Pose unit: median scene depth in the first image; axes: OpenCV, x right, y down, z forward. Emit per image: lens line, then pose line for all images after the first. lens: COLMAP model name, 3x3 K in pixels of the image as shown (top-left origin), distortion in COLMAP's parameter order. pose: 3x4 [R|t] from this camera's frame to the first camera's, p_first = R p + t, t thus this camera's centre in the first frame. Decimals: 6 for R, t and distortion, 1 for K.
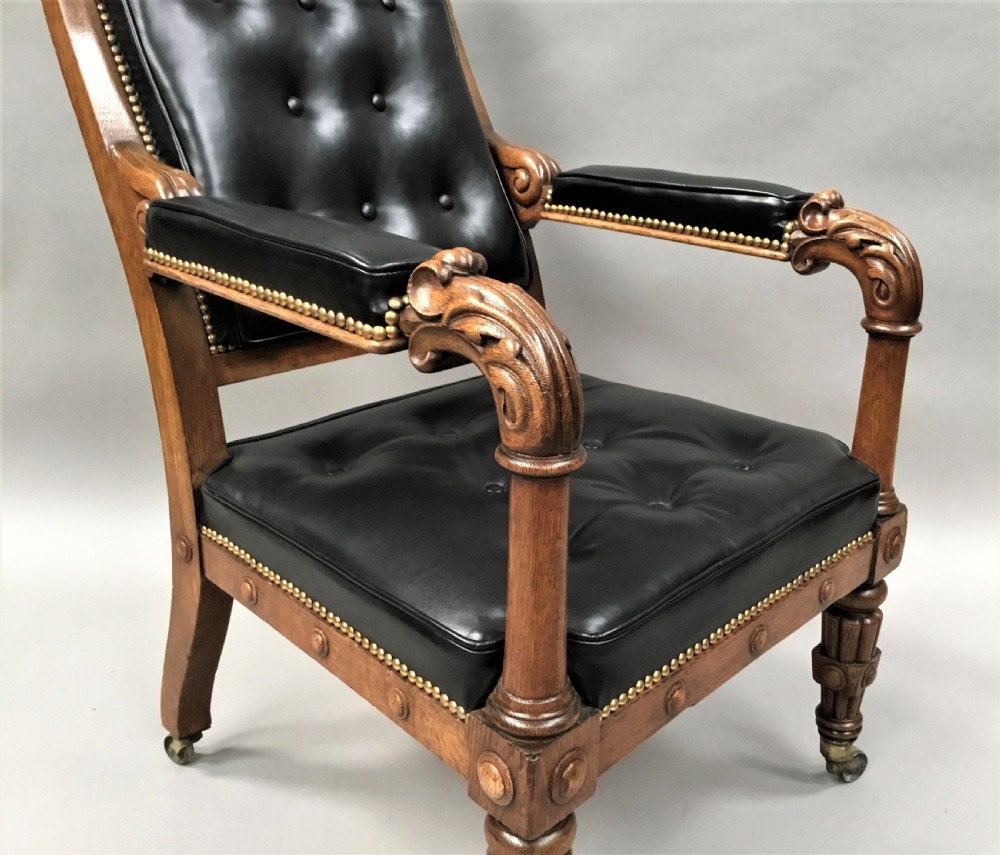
lens RADIAL K [[990.0, 0, 570.3], [0, 990.0, 425.7], [0, 0, 1]] dist [0.067238, -0.000410]
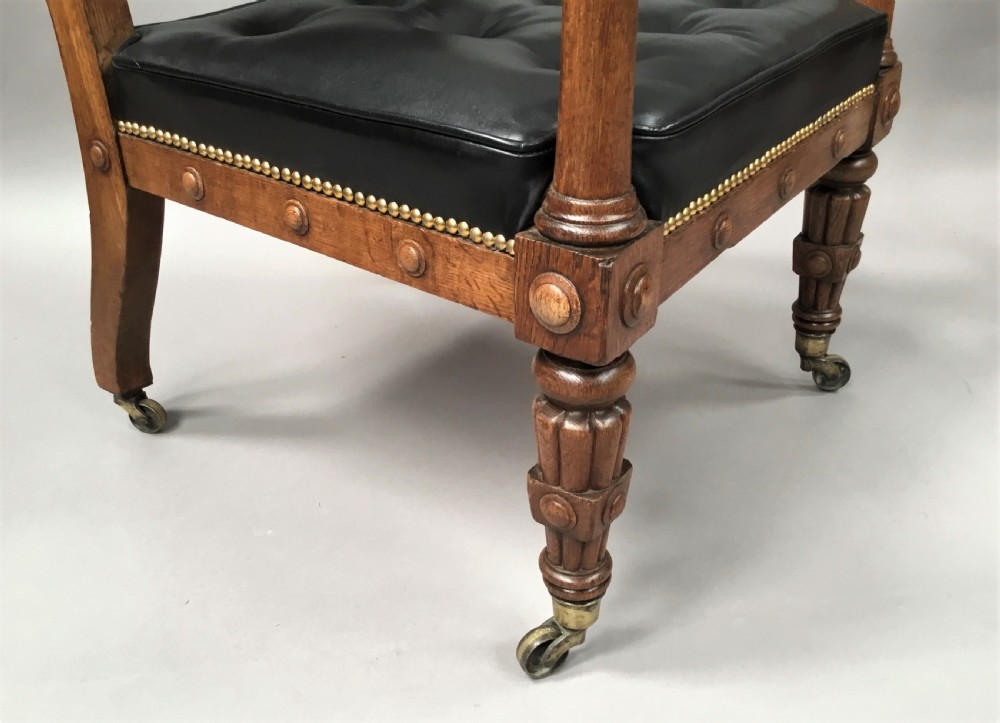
lens RADIAL K [[916.4, 0, 500.0], [0, 916.4, 361.5], [0, 0, 1]] dist [0.159311, -0.251011]
pose [[0.991017, -0.094986, 0.094141, -0.173712], [0.078750, 0.983434, 0.163265, 0.234209], [-0.108089, -0.154384, 0.982081, 0.196041]]
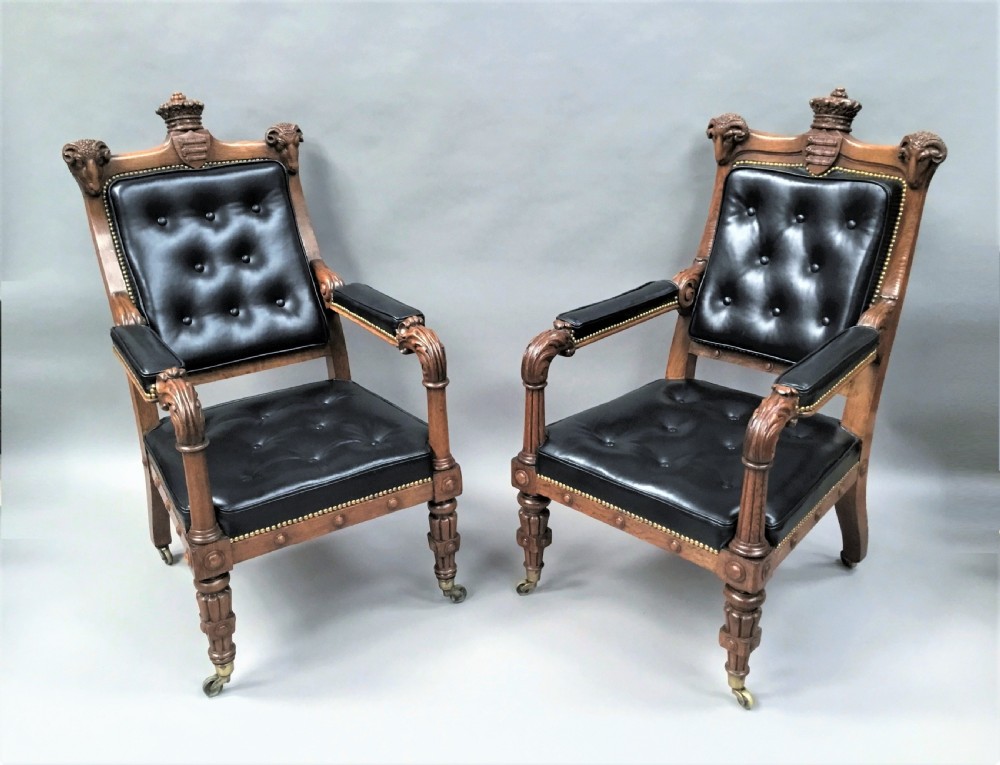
lens RADIAL K [[940.3, 0, 510.7], [0, 940.3, 355.8], [0, 0, 1]] dist [0.171110, -0.280923]
pose [[0.964803, 0.045382, -0.259027, 1.231970], [-0.042693, 0.998960, 0.016001, -0.241599], [0.259483, -0.004379, 0.965738, -1.124460]]
